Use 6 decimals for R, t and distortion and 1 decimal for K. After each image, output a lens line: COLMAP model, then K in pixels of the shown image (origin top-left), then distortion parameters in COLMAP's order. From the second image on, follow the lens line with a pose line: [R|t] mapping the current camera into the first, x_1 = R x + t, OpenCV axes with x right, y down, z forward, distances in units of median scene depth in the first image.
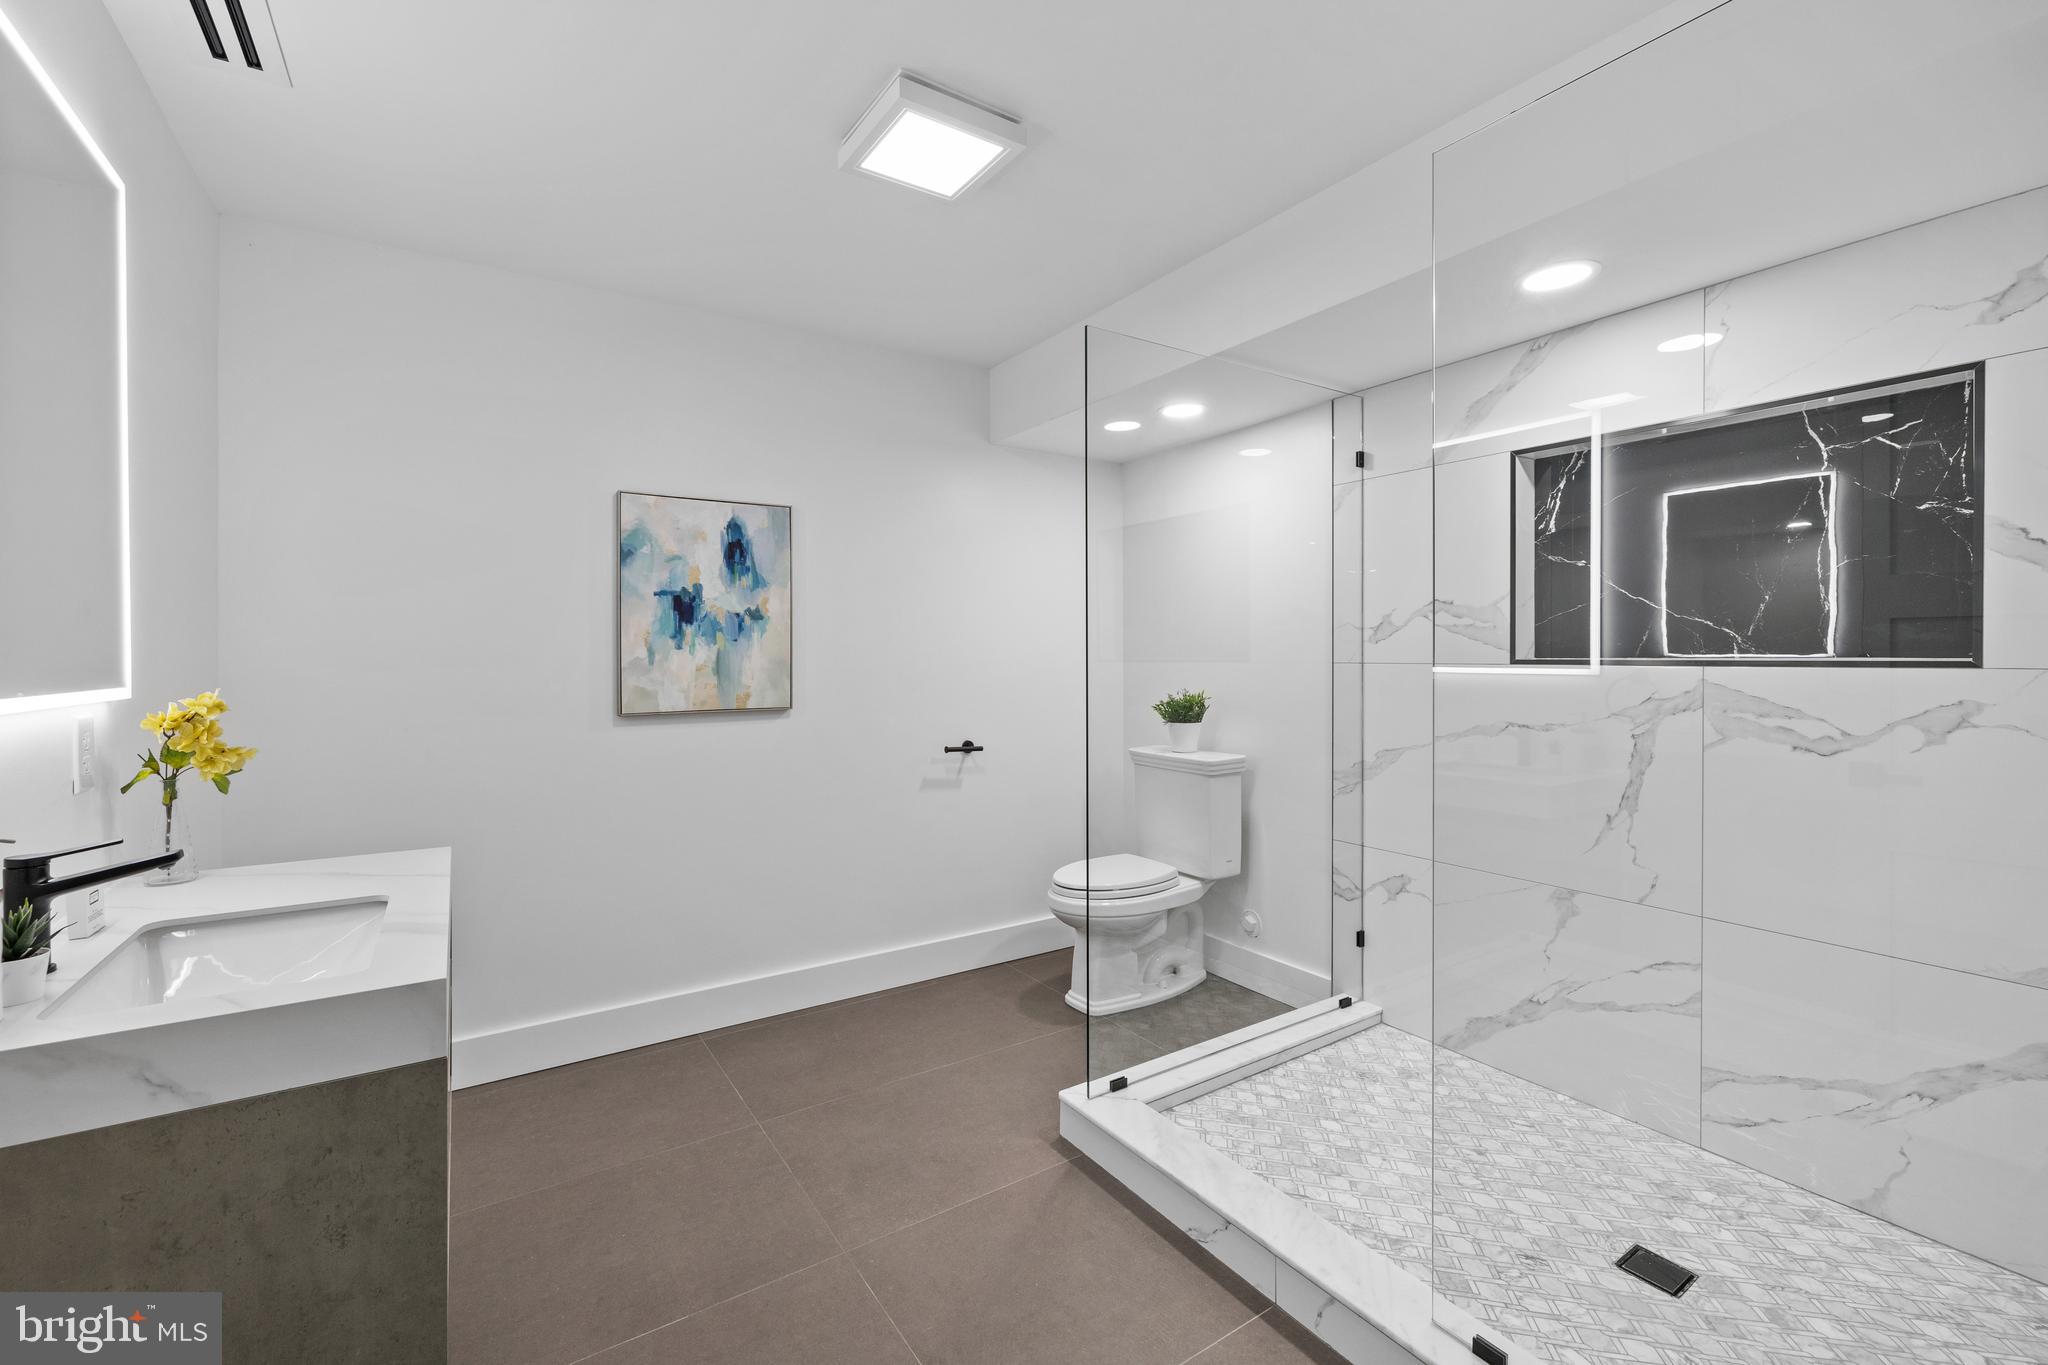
lens RADIAL K [[864.2, 0, 1026.4], [0, 864.2, 657.6], [0, 0, 1]] dist [-0.003292, -0.000918]
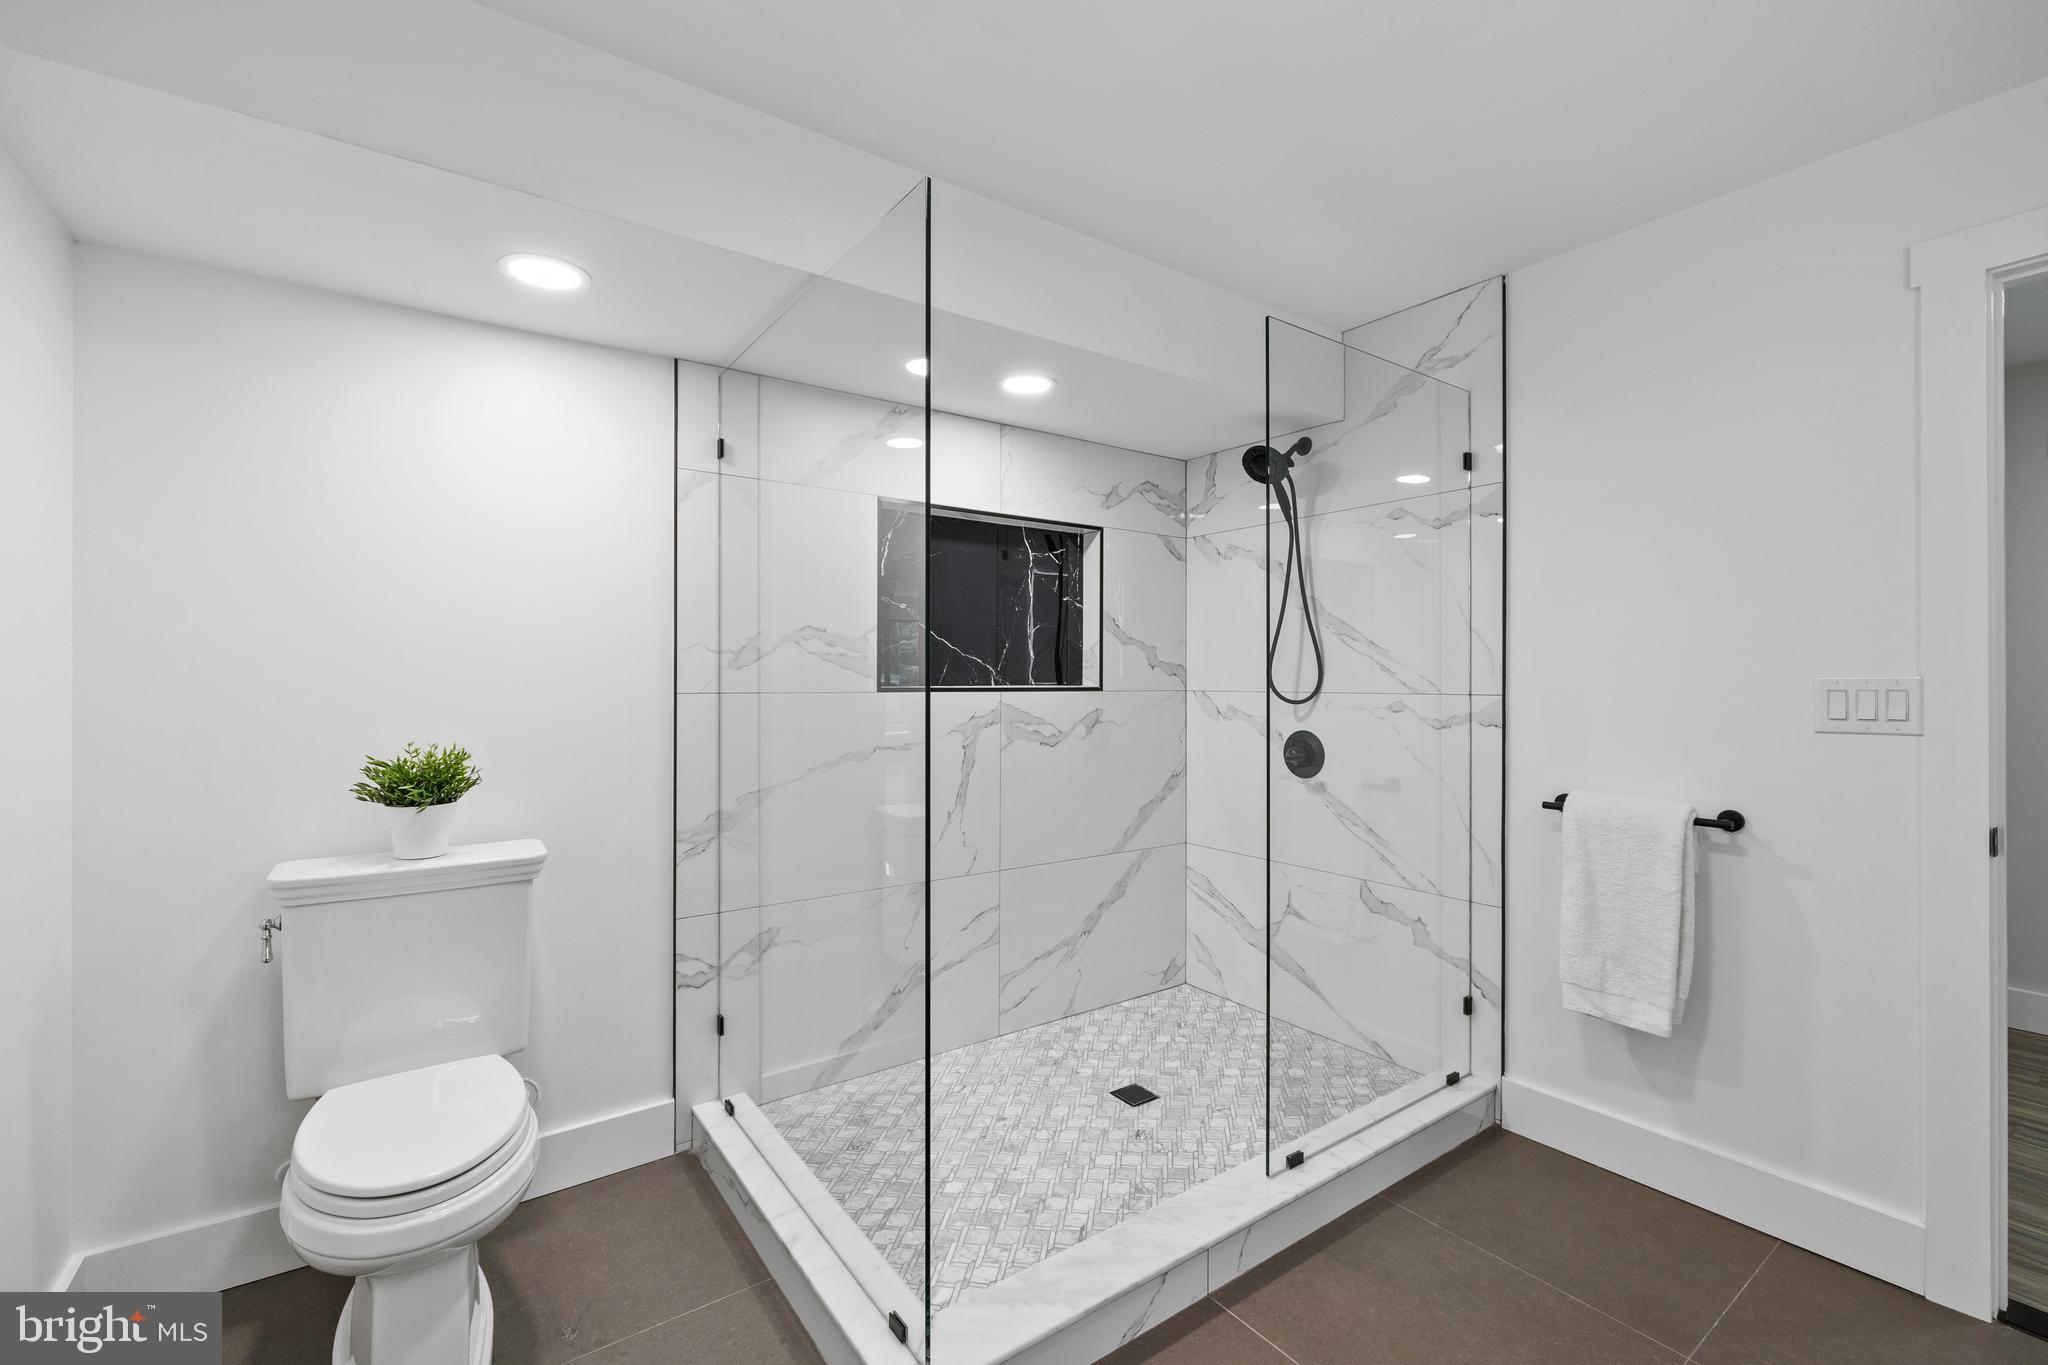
lens RADIAL K [[855.2, 0, 1018.5], [0, 855.2, 679.3], [0, 0, 1]] dist [-0.003110, 0.000015]
pose [[-0.033052, 0.004247, 0.999445, -0.182704], [0.001226, 0.999990, -0.004208, -0.001365], [-0.999453, 0.001086, -0.033057, 0.304160]]
